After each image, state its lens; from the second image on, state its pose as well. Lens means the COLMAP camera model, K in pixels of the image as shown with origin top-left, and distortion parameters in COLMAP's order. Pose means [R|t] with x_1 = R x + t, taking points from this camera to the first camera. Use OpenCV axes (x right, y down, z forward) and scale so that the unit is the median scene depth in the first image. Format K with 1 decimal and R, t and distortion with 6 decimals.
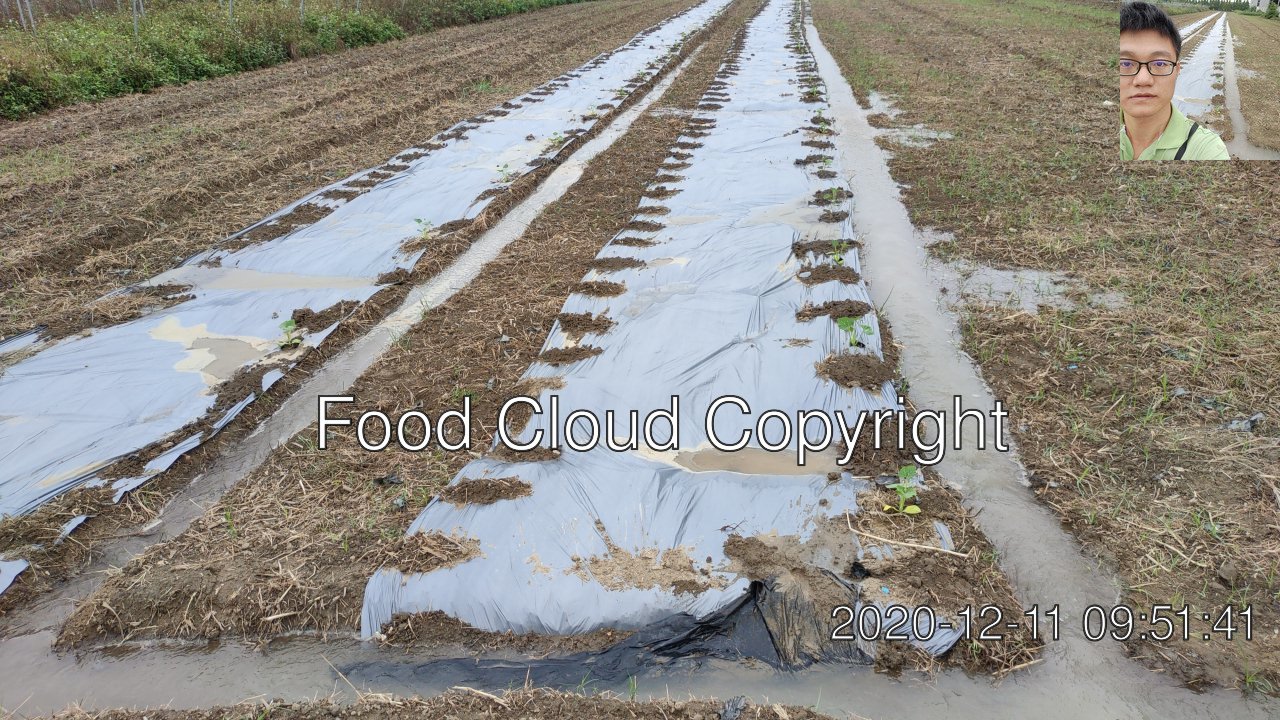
lens RADIAL K [[947.6, 0, 635.8], [0, 947.6, 366.9], [0, 0, 1]] dist [0.072684, -0.099203]
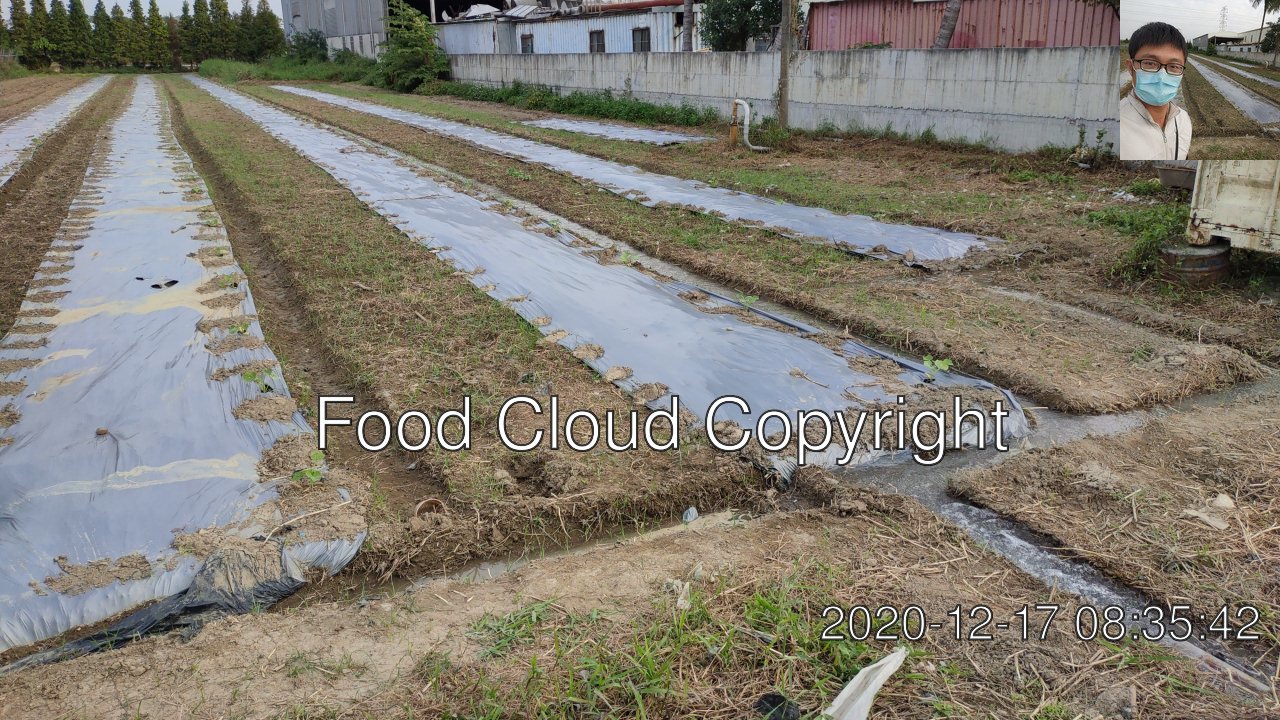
lens RADIAL K [[947.6, 0, 642.4], [0, 947.6, 363.0], [0, 0, 1]] dist [0.072684, -0.099203]
pose [[0.823197, -0.159088, 0.545012, -0.023520], [0.210036, 0.977169, -0.032009, 0.061848], [-0.527477, 0.140822, 0.837817, -0.206692]]
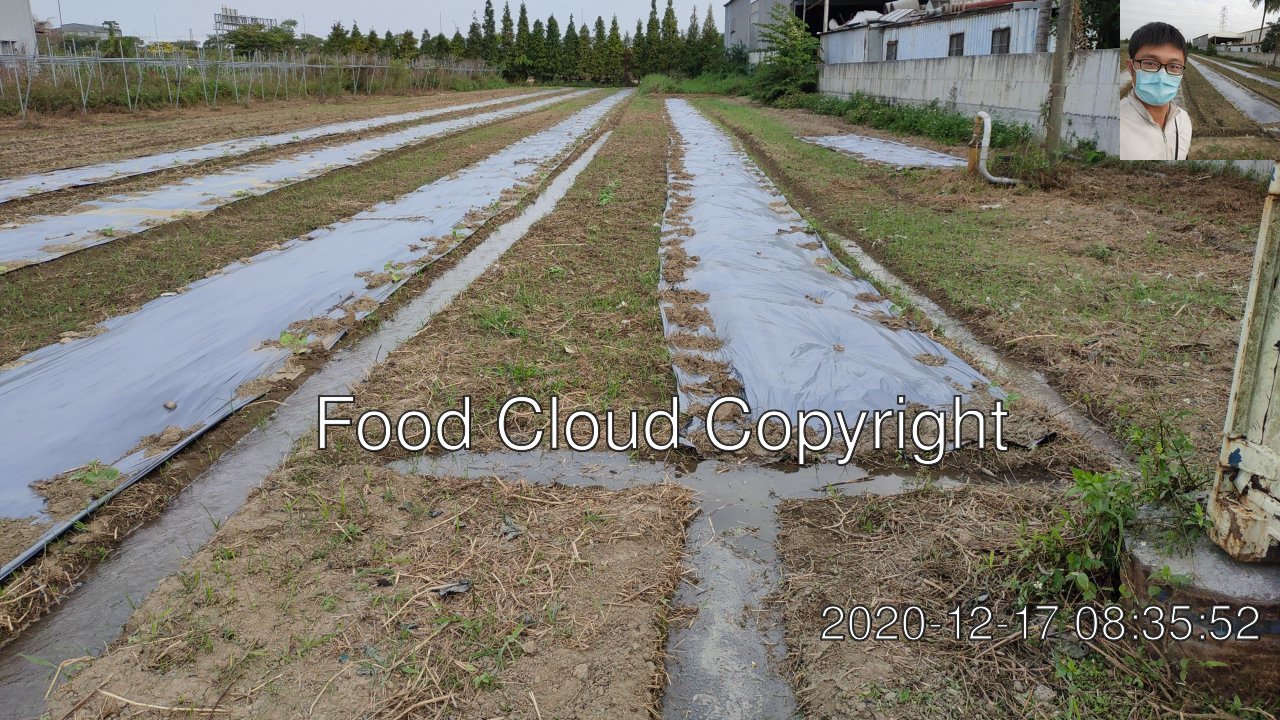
lens RADIAL K [[974.7, 0, 637.8], [0, 974.7, 341.0], [0, 0, 1]] dist [0.031029, -0.012969]
pose [[0.990756, -0.015368, 0.134780, 1.039075], [0.033237, 0.990778, -0.131353, -0.020966], [-0.131518, 0.134619, 0.982131, 0.089399]]
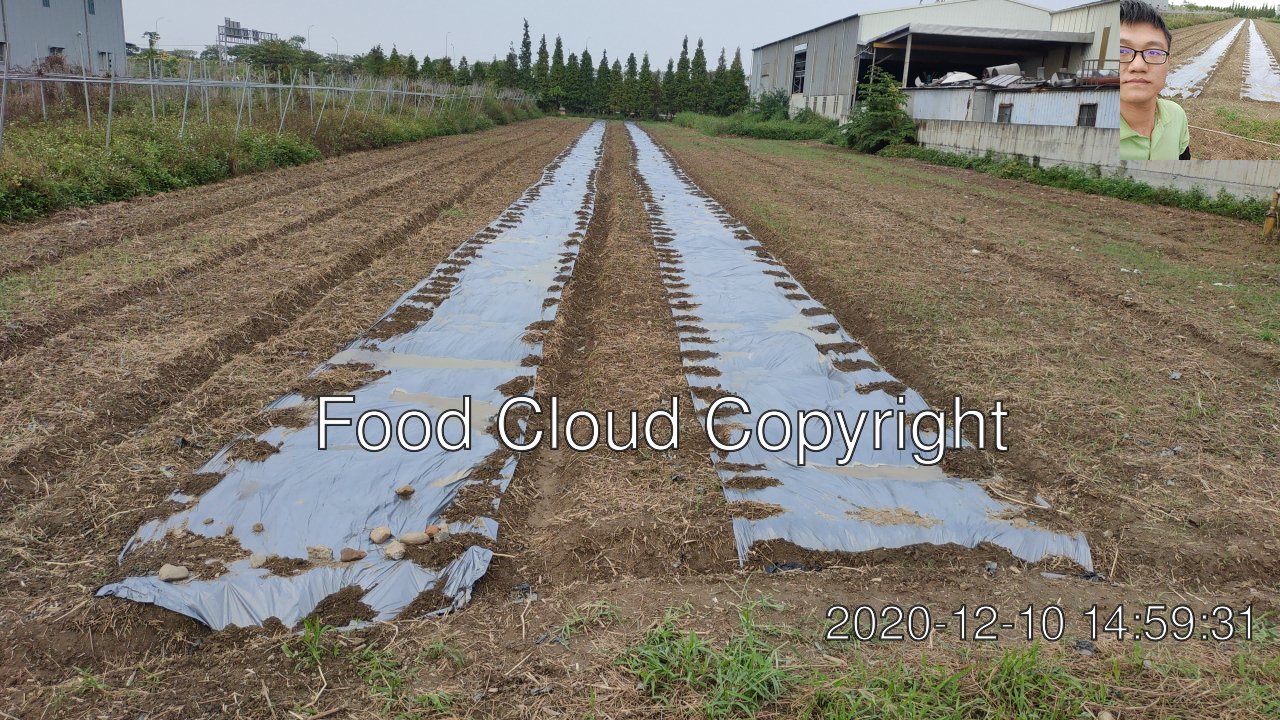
lens RADIAL K [[947.6, 0, 637.3], [0, 947.6, 358.6], [0, 0, 1]] dist [0.072684, -0.099203]
pose [[0.984144, 0.023630, 0.175788, -0.345242], [0.000492, 0.990718, -0.135930, 0.078085], [-0.177368, 0.133861, 0.974998, -0.281963]]
